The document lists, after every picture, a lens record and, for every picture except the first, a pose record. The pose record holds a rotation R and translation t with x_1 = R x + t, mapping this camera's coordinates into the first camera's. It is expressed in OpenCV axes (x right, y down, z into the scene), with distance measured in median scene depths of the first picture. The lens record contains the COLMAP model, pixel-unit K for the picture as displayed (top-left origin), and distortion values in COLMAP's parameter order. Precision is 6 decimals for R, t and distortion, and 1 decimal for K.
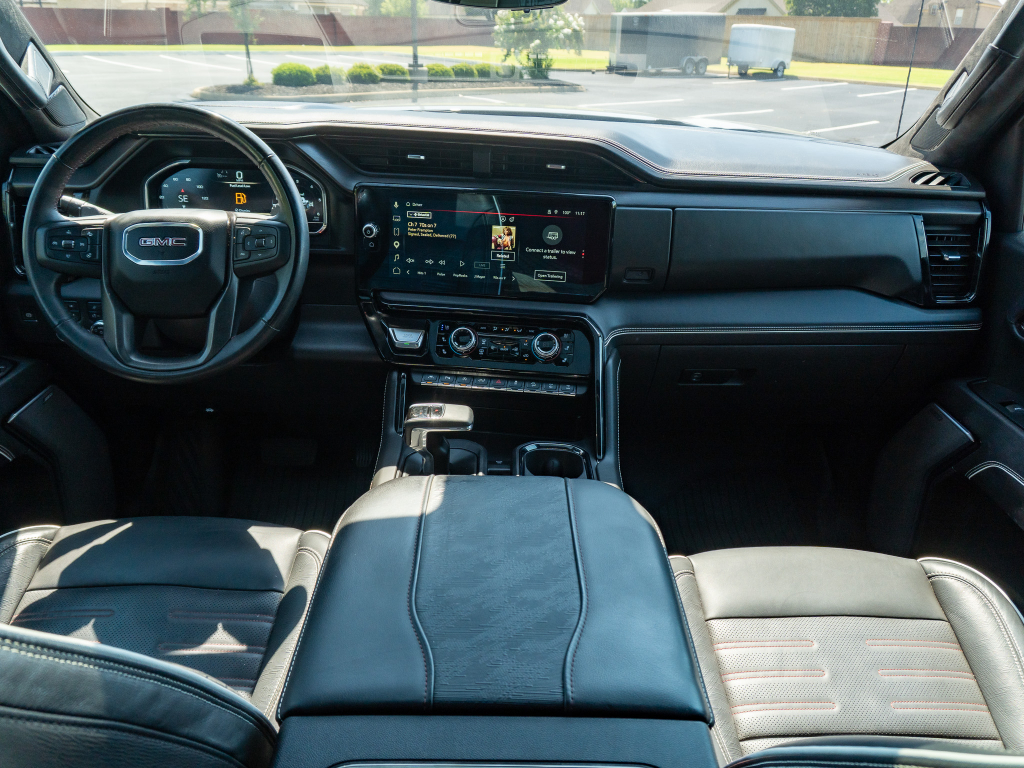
lens RADIAL K [[759.6, 0, 512.0], [0, 759.6, 384.0], [0, 0, 1]] dist [-0.021790, -0.009990]
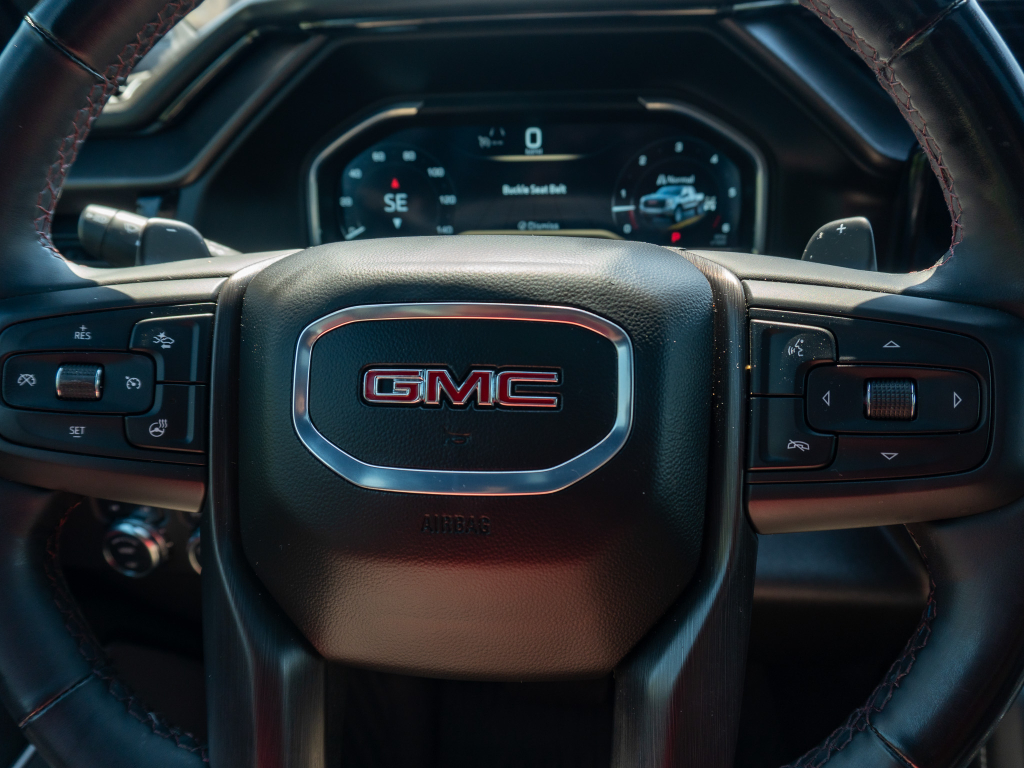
lens RADIAL K [[759.6, 0, 512.0], [0, 759.6, 384.0], [0, 0, 1]] dist [-0.021790, -0.009990]
pose [[0.992253, -0.014664, -0.123369, -0.353750], [0.013984, 0.999882, -0.006379, -0.156593], [0.123448, 0.004605, 0.992340, 0.653933]]
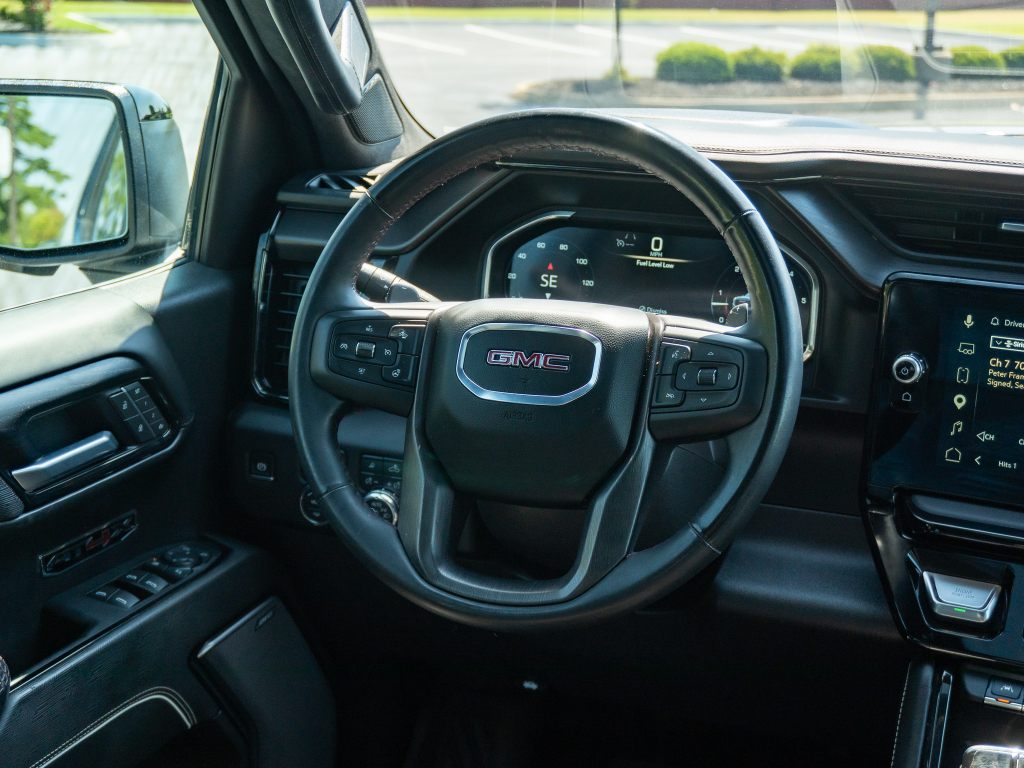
lens RADIAL K [[1527.3, 0, 512.0], [0, 1527.3, 384.0], [0, 0, 1]] dist [-0.006504, -0.014836]
pose [[0.932156, 0.081310, -0.352808, -0.079771], [-0.143821, 0.977433, -0.154726, -0.003719], [0.332266, 0.194970, 0.922814, 0.009100]]
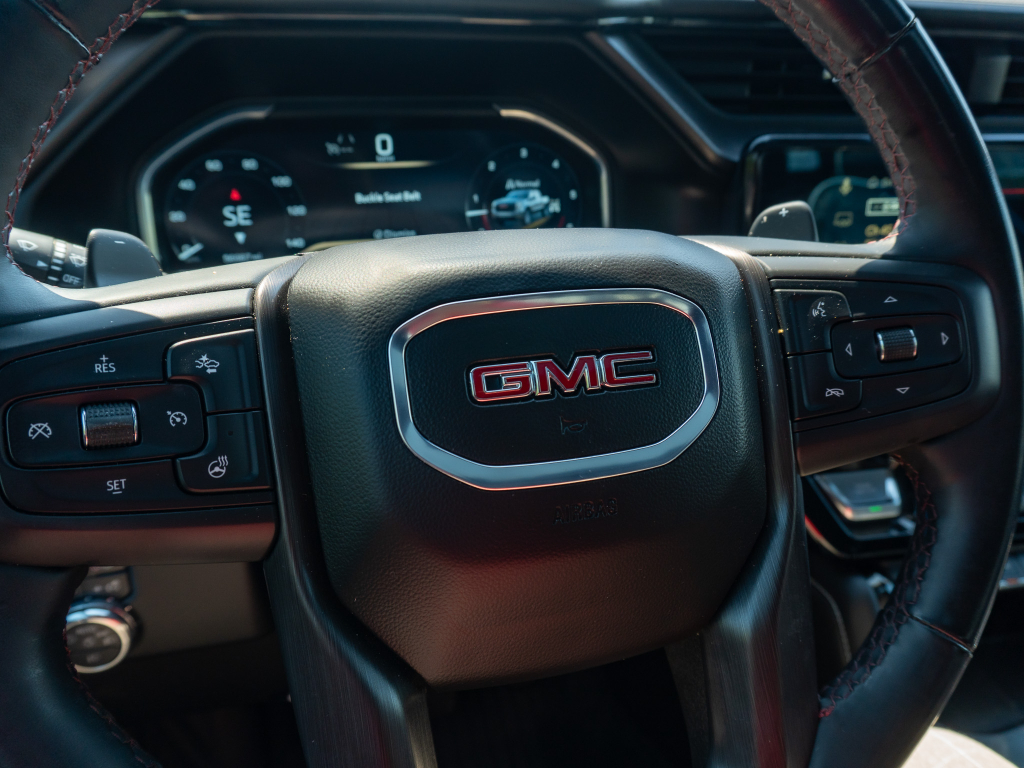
lens RADIAL K [[759.6, 0, 512.0], [0, 759.6, 384.0], [0, 0, 1]] dist [-0.021790, -0.009990]
pose [[0.958757, -0.133841, 0.250743, -0.449729], [0.138361, 0.990382, -0.000402, -0.156744], [-0.248277, 0.035079, 0.968054, 0.660293]]
